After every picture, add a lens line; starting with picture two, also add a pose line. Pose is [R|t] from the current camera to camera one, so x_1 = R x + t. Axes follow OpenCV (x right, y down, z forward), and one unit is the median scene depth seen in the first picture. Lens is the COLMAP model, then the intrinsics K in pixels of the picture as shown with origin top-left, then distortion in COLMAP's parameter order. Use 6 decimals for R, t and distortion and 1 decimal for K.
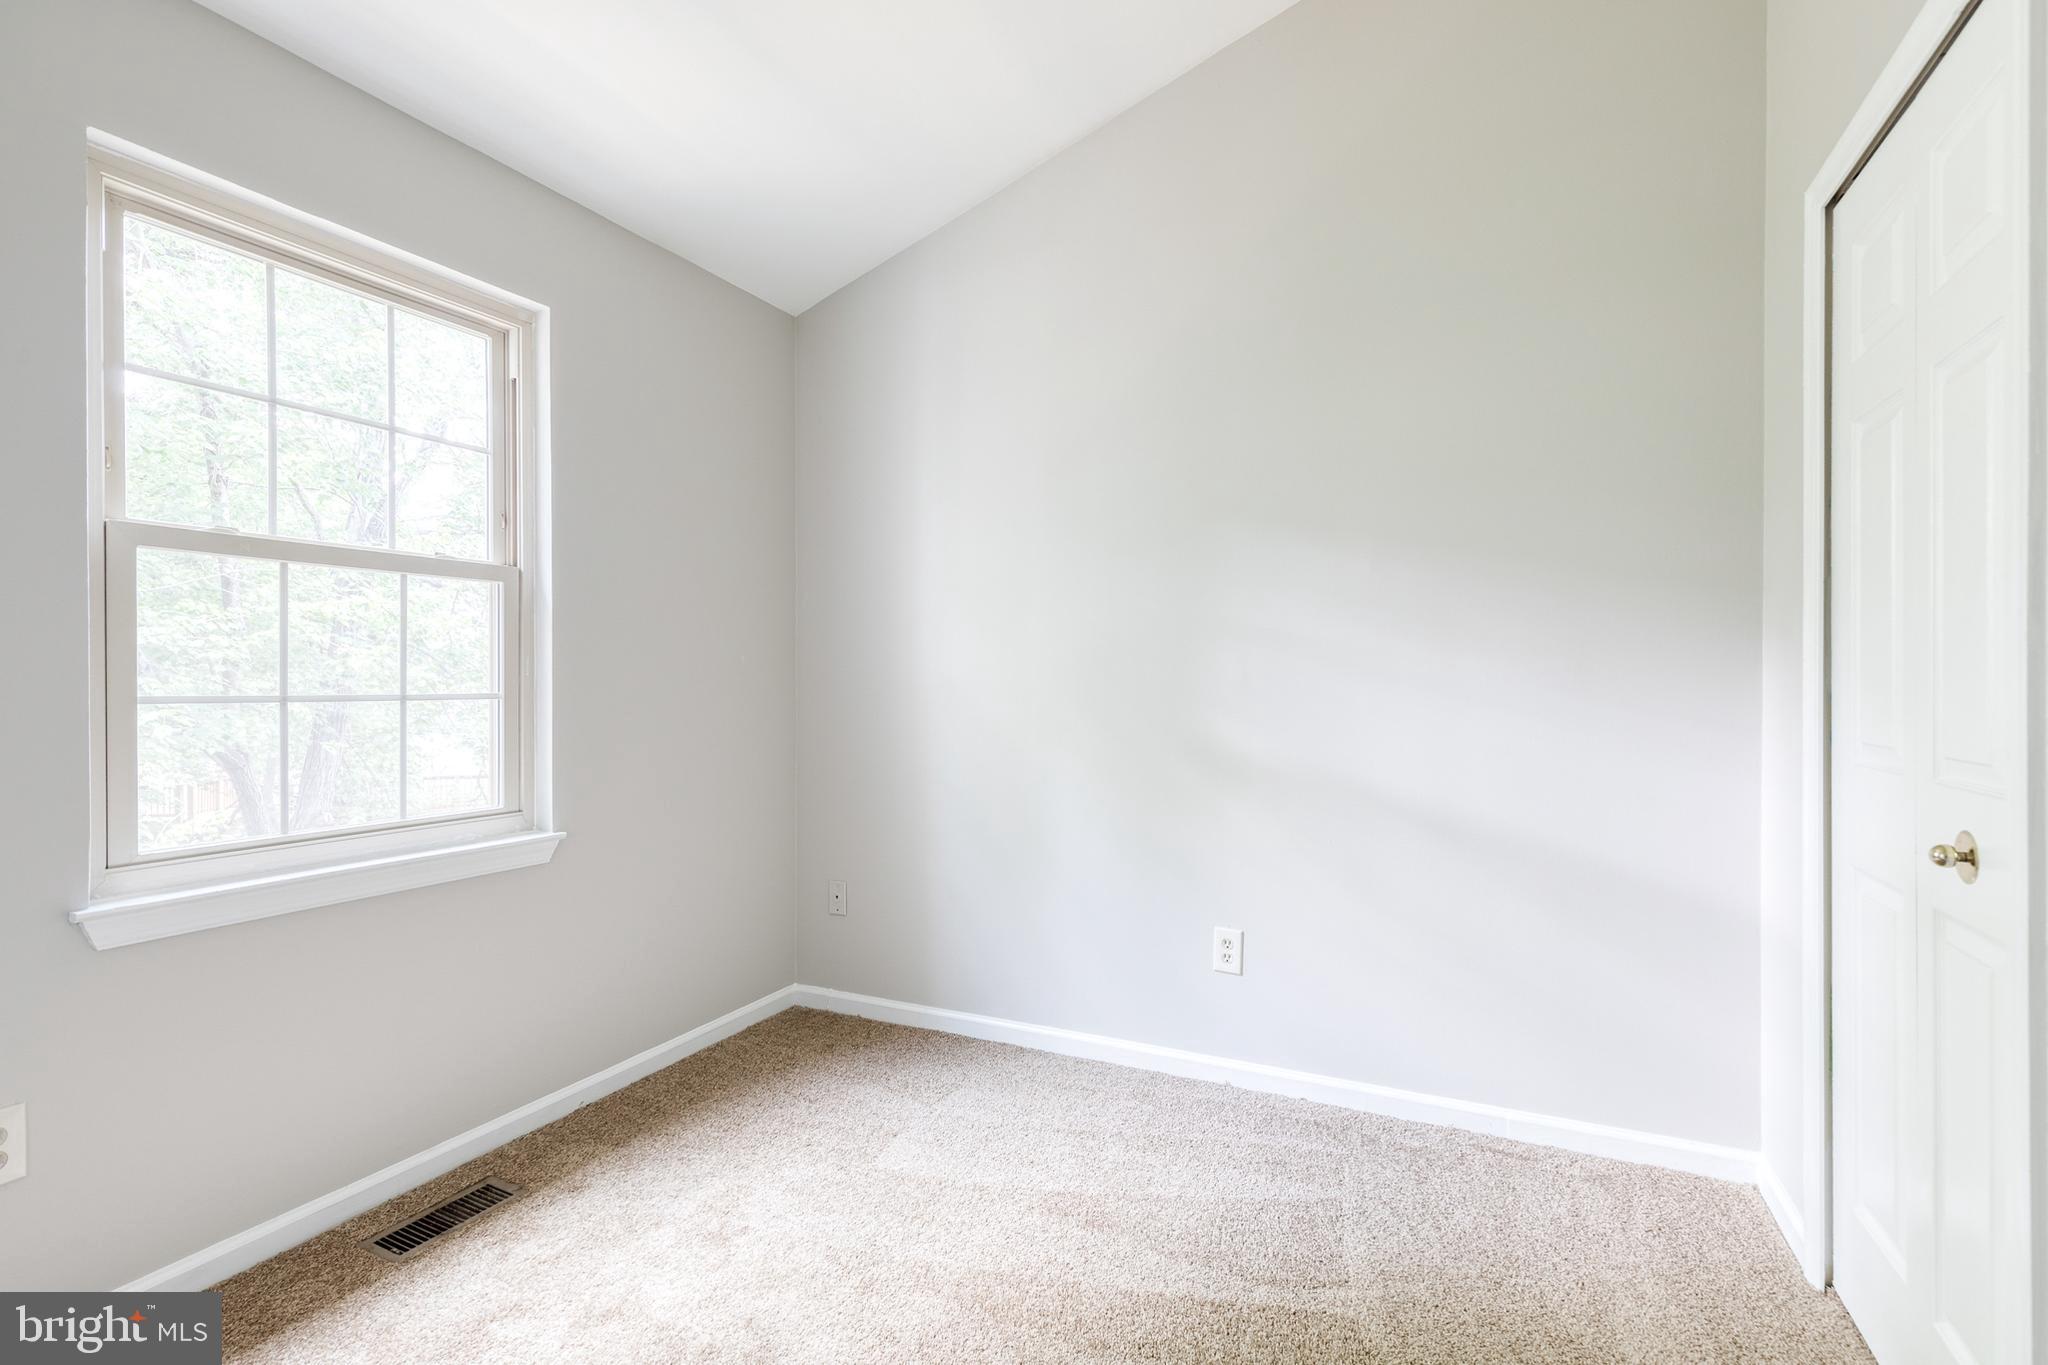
lens RADIAL K [[927.5, 0, 1057.0], [0, 927.5, 686.5], [0, 0, 1]] dist [0.010821, -0.001106]
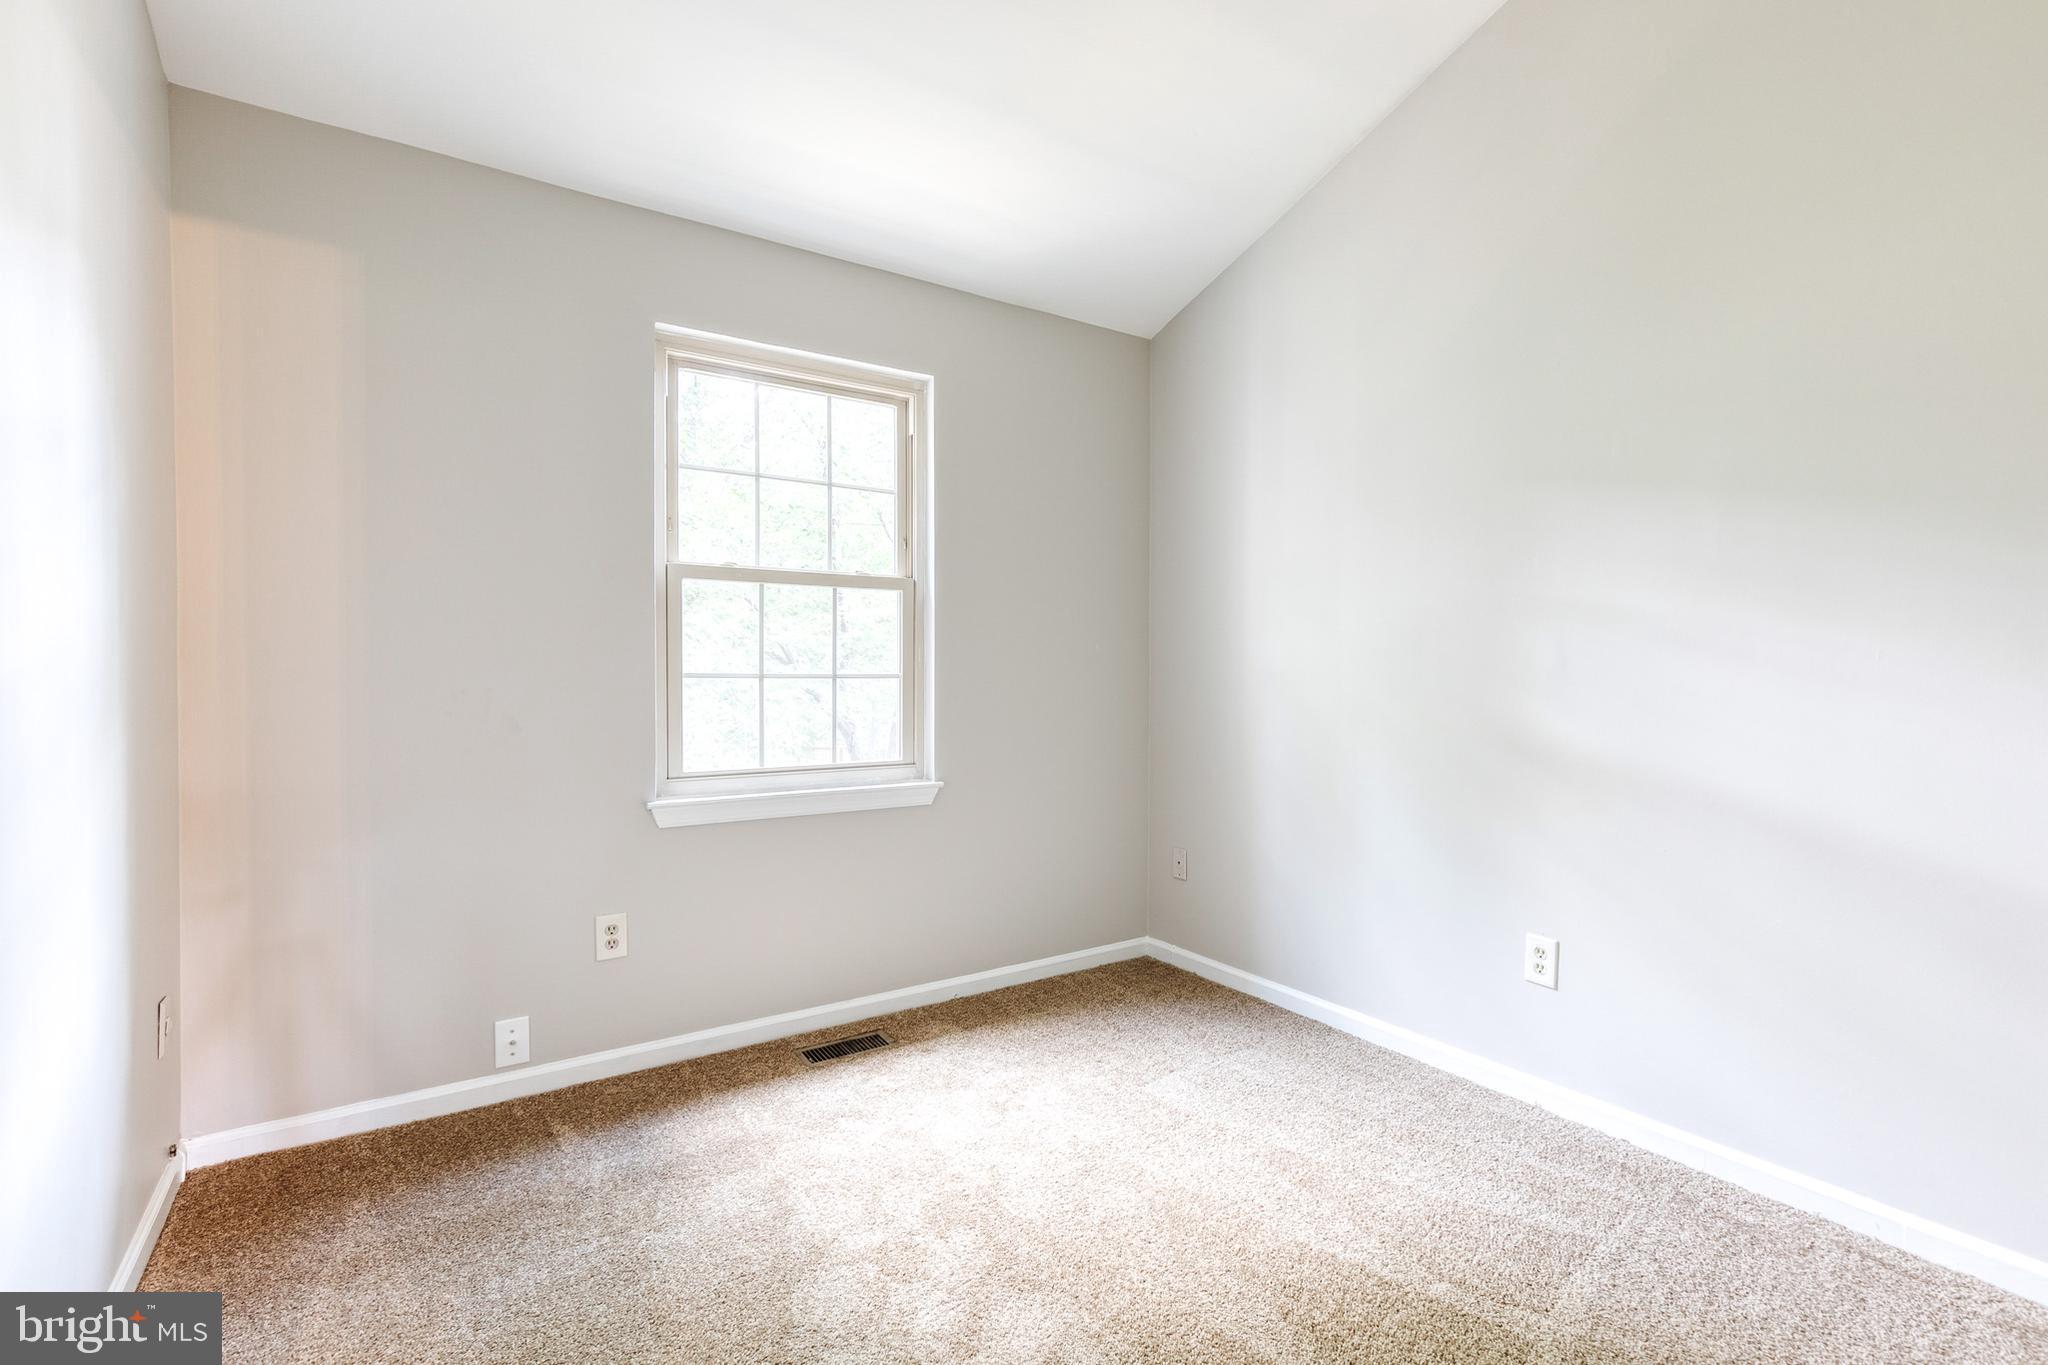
lens RADIAL K [[927.5, 0, 1057.0], [0, 927.5, 686.5], [0, 0, 1]] dist [0.010821, -0.001106]
pose [[0.862932, 0.009717, -0.505226, 0.267517], [-0.005835, 0.999940, 0.009264, 0.011502], [0.505286, -0.005046, 0.862937, -0.030028]]
